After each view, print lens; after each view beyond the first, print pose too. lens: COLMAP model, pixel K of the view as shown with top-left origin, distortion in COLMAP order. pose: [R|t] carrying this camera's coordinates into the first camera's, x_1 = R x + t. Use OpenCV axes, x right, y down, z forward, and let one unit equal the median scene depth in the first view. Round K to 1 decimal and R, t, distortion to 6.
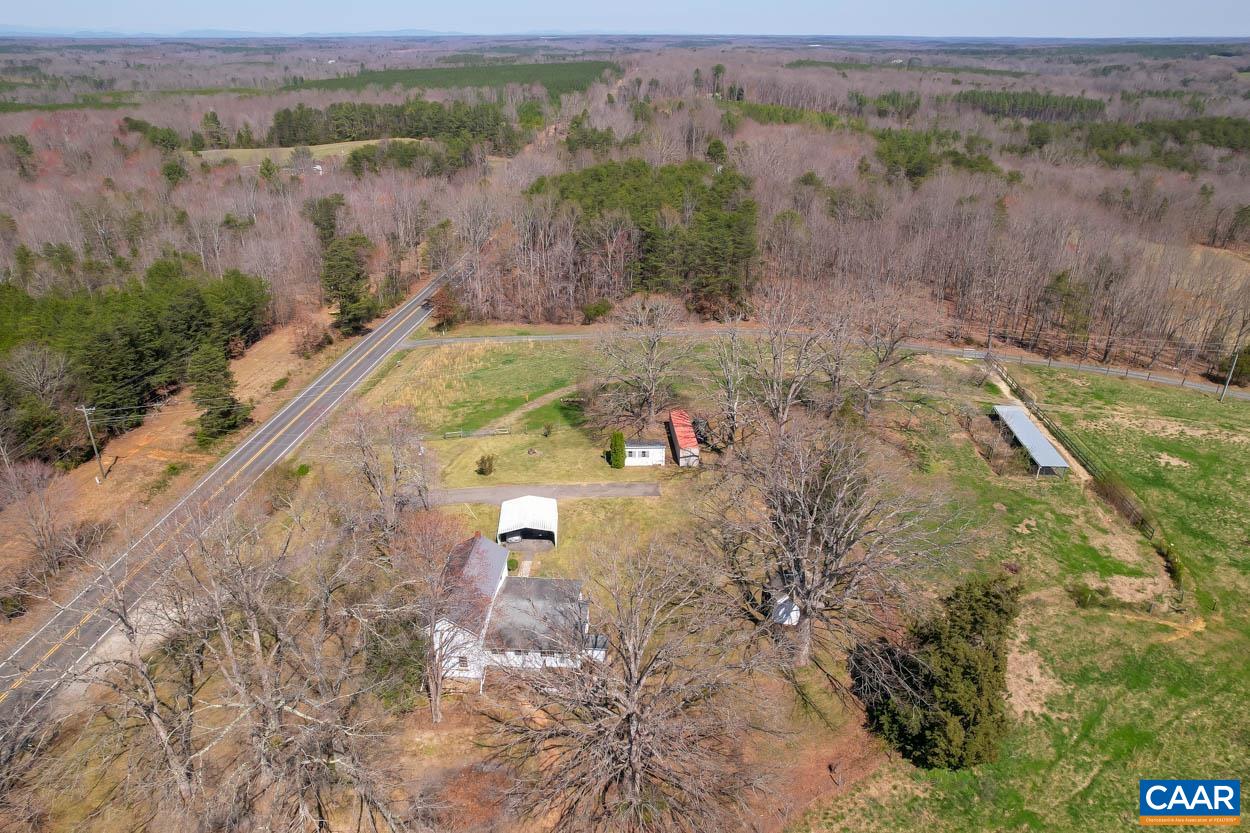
lens RADIAL K [[792.3, 0, 643.0], [0, 792.3, 417.5], [0, 0, 1]] dist [-0.069032, 0.056648]
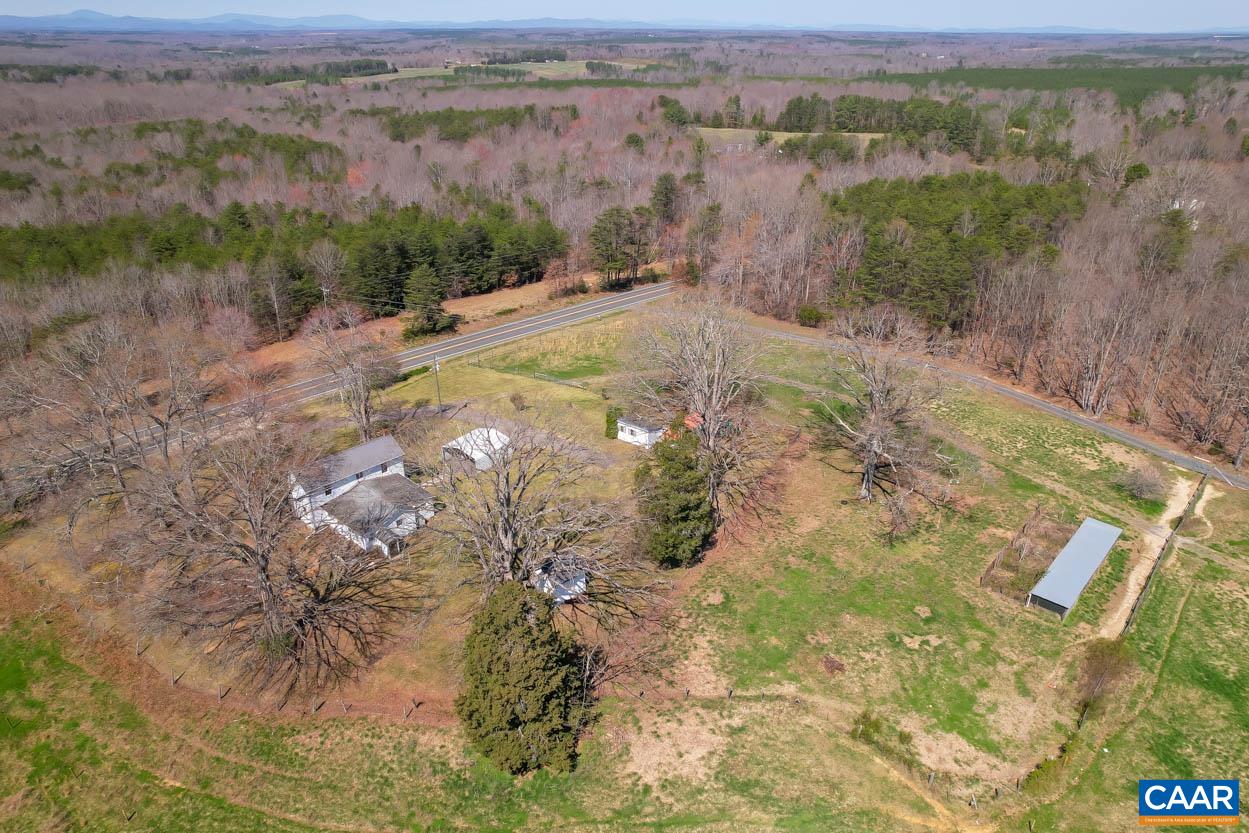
lens RADIAL K [[791.6, 0, 642.5], [0, 791.6, 417.5], [0, 0, 1]] dist [-0.069032, 0.056648]
pose [[0.795746, 0.272975, -0.540622, 0.511607], [-0.270214, 0.958911, 0.086451, -0.060021], [0.542008, 0.077290, 0.836812, 0.118929]]
